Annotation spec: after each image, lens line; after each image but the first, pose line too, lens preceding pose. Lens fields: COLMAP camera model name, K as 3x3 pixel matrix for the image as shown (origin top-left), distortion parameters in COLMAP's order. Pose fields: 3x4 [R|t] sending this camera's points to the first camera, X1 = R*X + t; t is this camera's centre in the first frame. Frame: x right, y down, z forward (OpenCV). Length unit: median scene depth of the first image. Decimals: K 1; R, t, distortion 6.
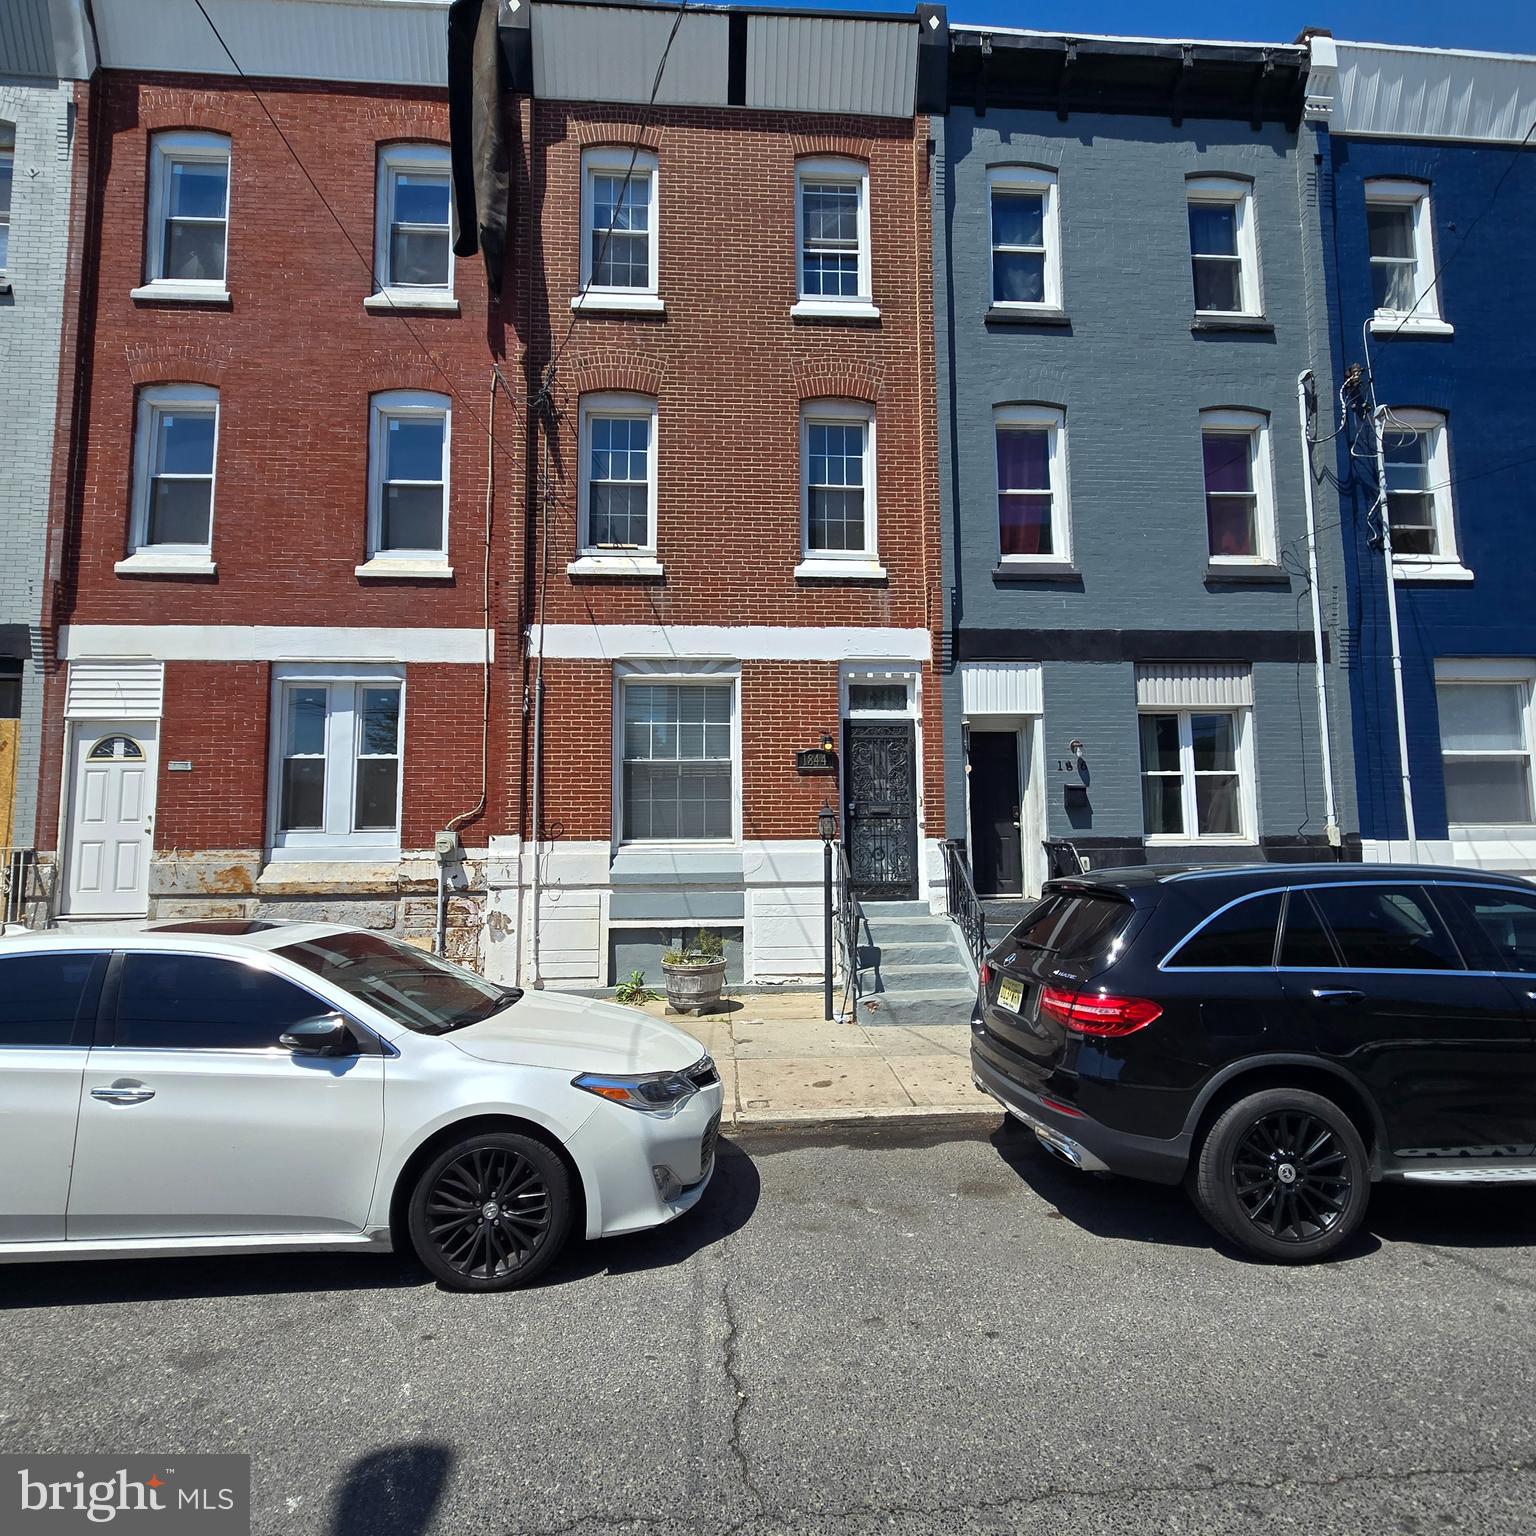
lens RADIAL K [[839.5, 0, 768.6], [0, 839.5, 766.6], [0, 0, 1]] dist [0.002217, 0.000107]
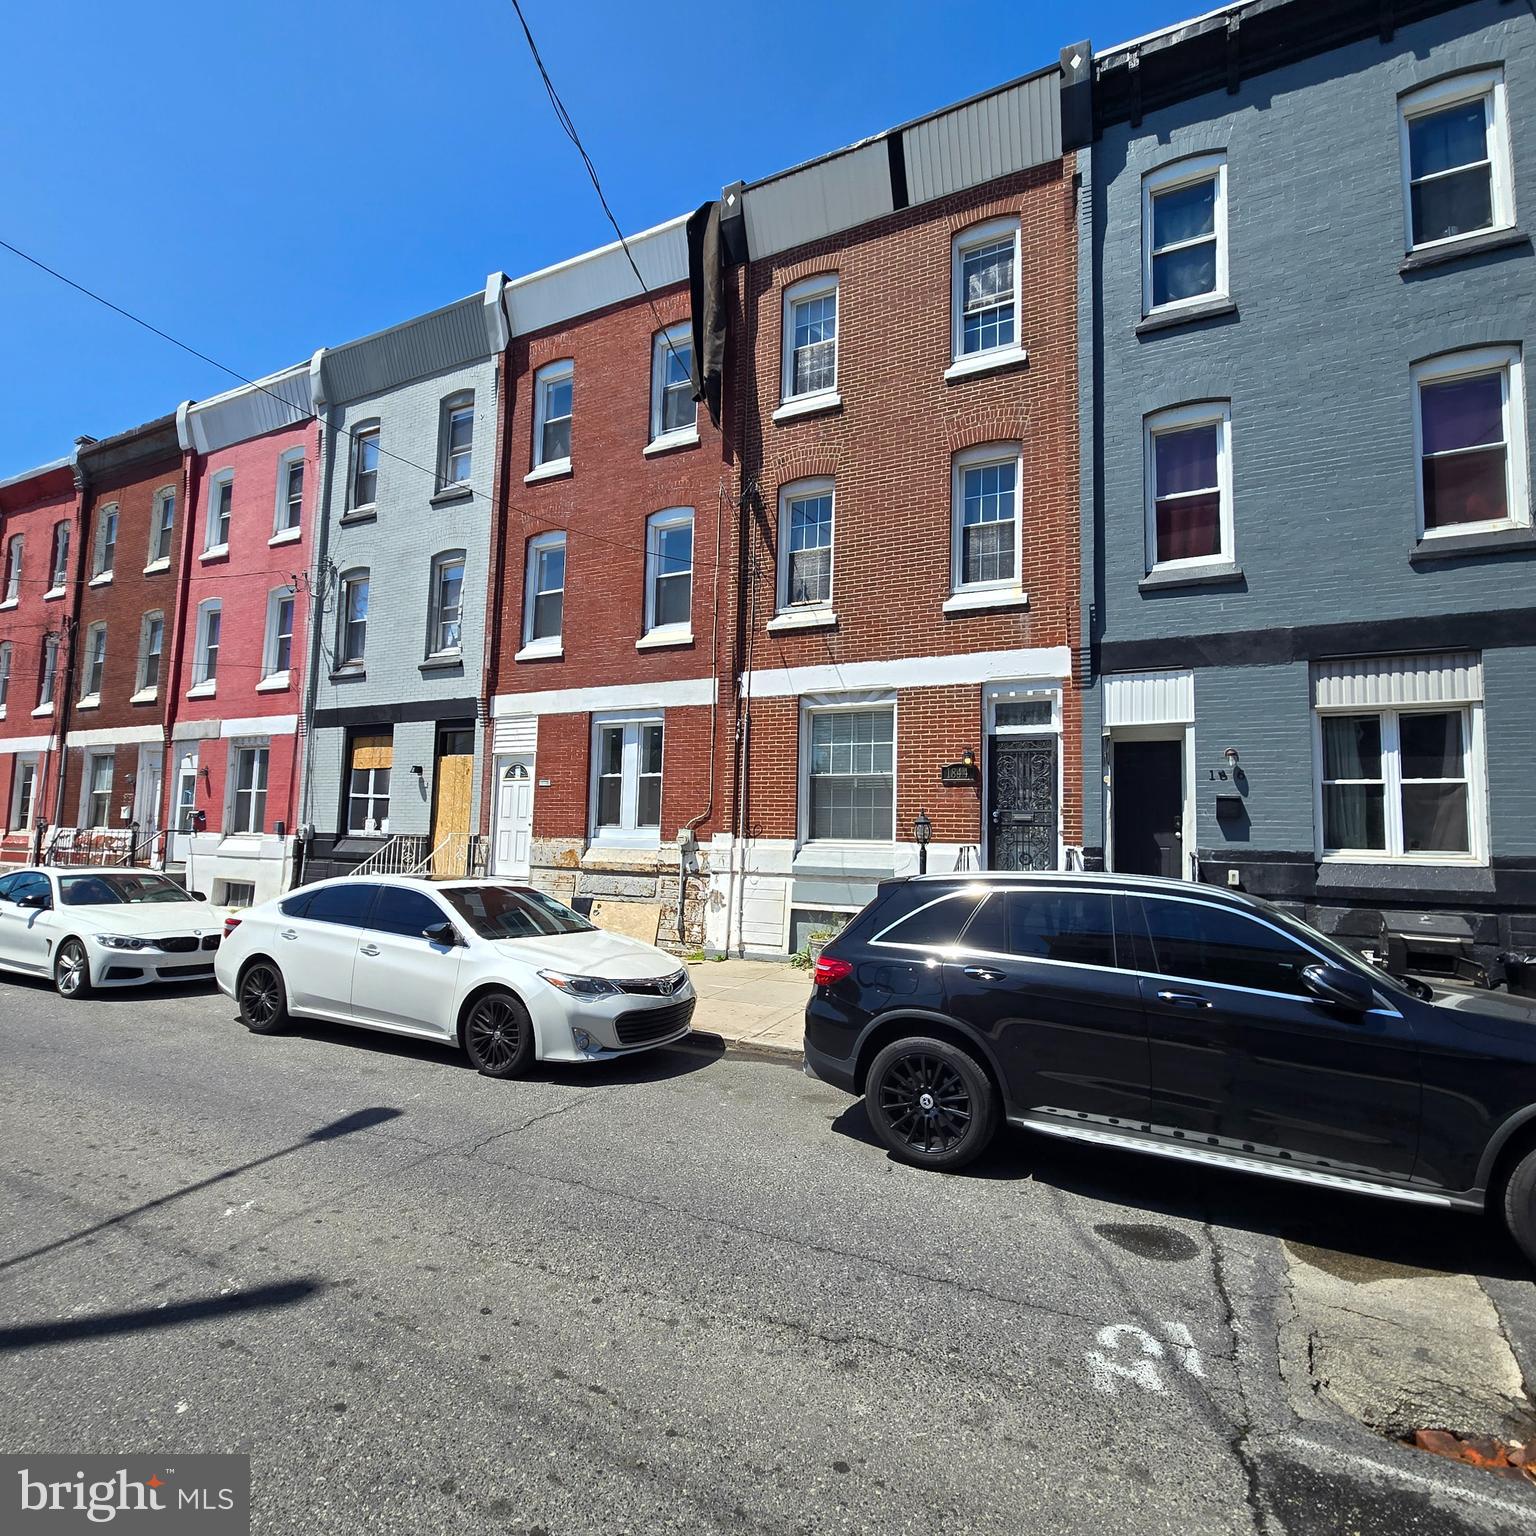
lens RADIAL K [[839.5, 0, 766.8], [0, 839.5, 767.1], [0, 0, 1]] dist [0.002217, 0.000107]
pose [[0.854416, -0.016784, -0.519318, 0.414113], [0.016616, 0.999850, -0.004978, -0.014337], [0.519324, -0.004376, 0.854566, -0.095591]]
